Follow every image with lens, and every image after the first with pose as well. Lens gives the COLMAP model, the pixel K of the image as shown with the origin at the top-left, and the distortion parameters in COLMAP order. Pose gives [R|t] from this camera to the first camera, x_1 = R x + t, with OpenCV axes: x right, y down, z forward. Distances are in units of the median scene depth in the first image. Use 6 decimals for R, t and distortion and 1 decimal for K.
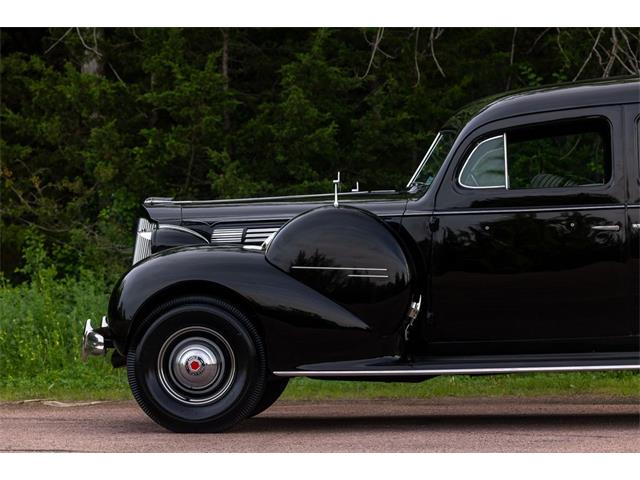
lens RADIAL K [[2533.9, 0, 320.0], [0, 2533.9, 240.0], [0, 0, 1]] dist [-0.109278, 0.270196]
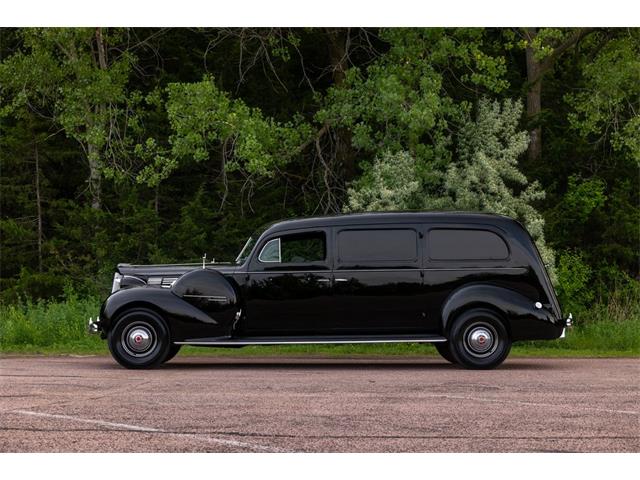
lens RADIAL K [[2533.9, 0, 320.0], [0, 2533.9, 240.0], [0, 0, 1]] dist [-0.109278, 0.270196]
pose [[0.990356, 0.014268, 0.137807, -0.200759], [-0.021188, 0.998580, 0.048879, -0.150370], [-0.136913, -0.051327, 0.989252, -1.224702]]
